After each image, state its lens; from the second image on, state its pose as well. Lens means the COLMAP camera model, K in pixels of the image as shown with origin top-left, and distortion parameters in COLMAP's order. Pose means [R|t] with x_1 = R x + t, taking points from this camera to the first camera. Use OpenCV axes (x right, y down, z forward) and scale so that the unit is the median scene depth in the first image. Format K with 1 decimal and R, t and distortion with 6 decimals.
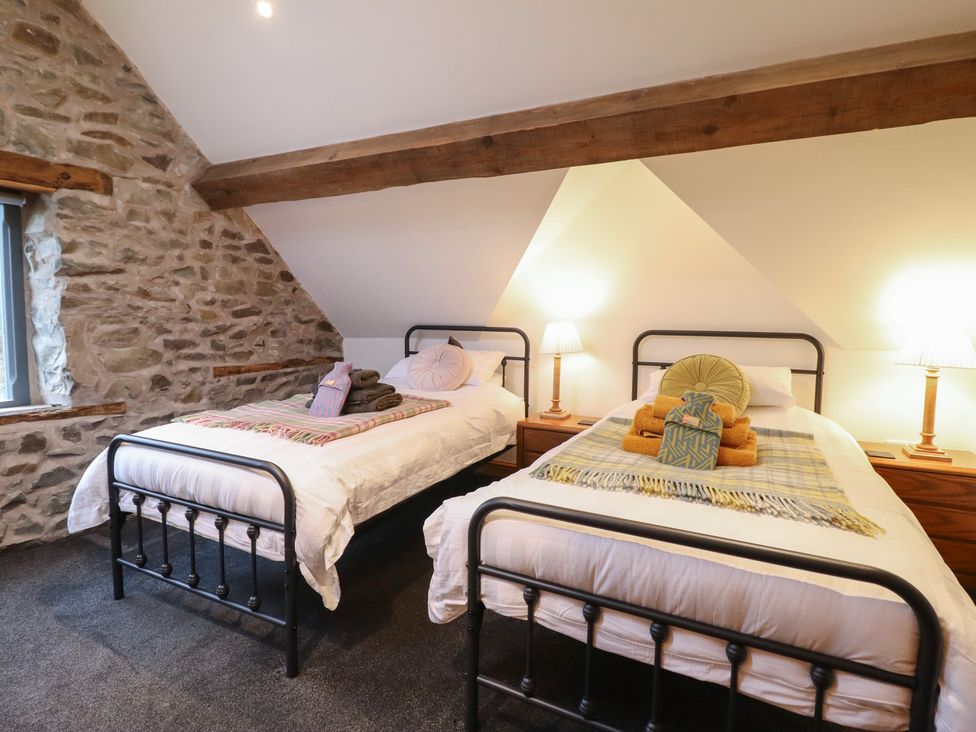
lens RADIAL K [[500.9, 0, 492.5], [0, 500.9, 352.1], [0, 0, 1]] dist [-0.008987, -0.008107]
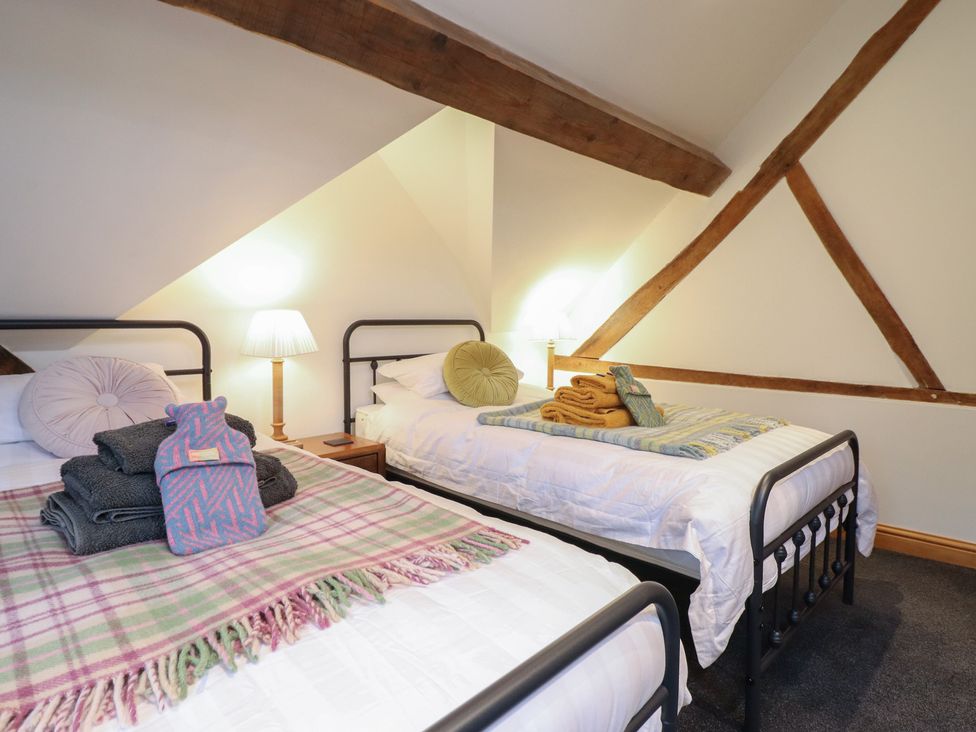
lens RADIAL K [[551.0, 0, 486.6], [0, 551.0, 351.1], [0, 0, 1]] dist [-0.002488, -0.009593]
pose [[0.319552, -0.066248, 0.945250, -0.574584], [0.067883, 0.996590, 0.046898, -0.023104], [-0.945134, 0.049180, 0.322960, 0.562091]]
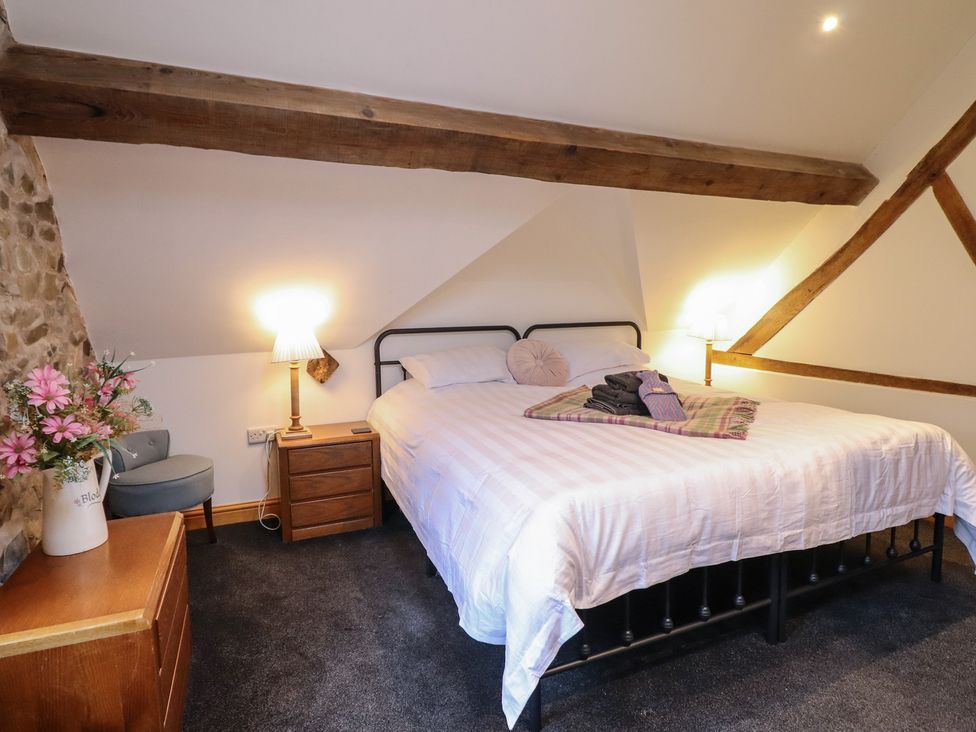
lens RADIAL K [[551.0, 0, 487.2], [0, 551.0, 352.6], [0, 0, 1]] dist [-0.002488, -0.009593]
pose [[0.635711, -0.093061, 0.766297, -0.801751], [0.076391, 0.995418, 0.057513, -0.069121], [-0.768138, 0.021976, 0.639907, 0.330978]]
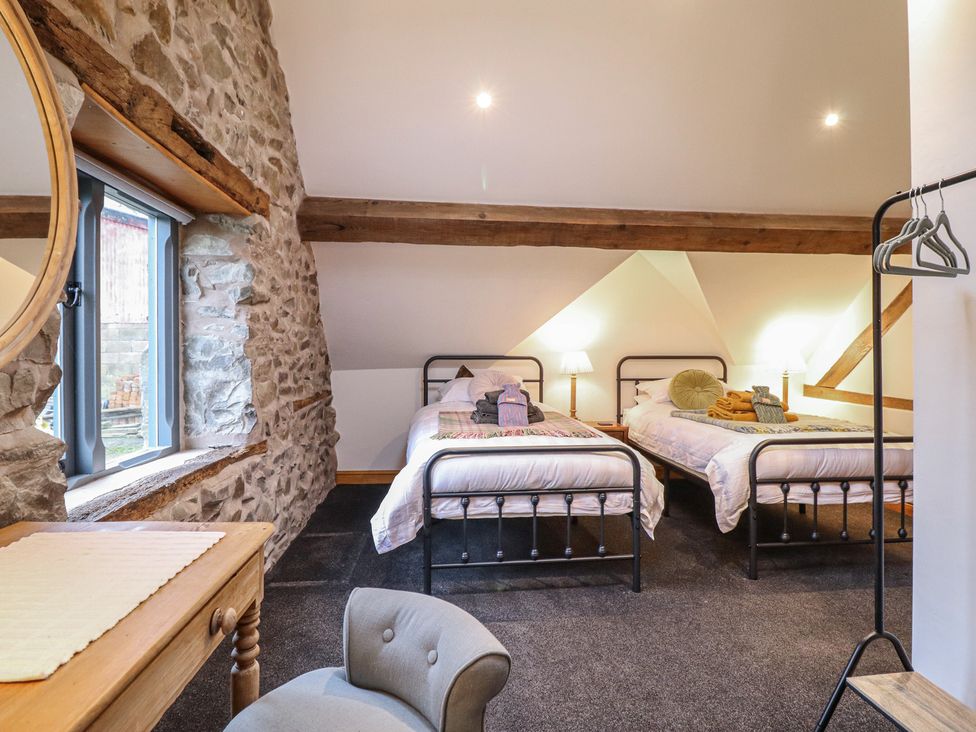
lens RADIAL K [[524.2, 0, 491.6], [0, 524.2, 356.9], [0, 0, 1]] dist [-0.006305, -0.003220]
pose [[0.846732, -0.015062, 0.531806, -0.916907], [0.046175, 0.997908, -0.045256, 0.009257], [-0.530012, 0.062875, 0.845656, -0.065440]]
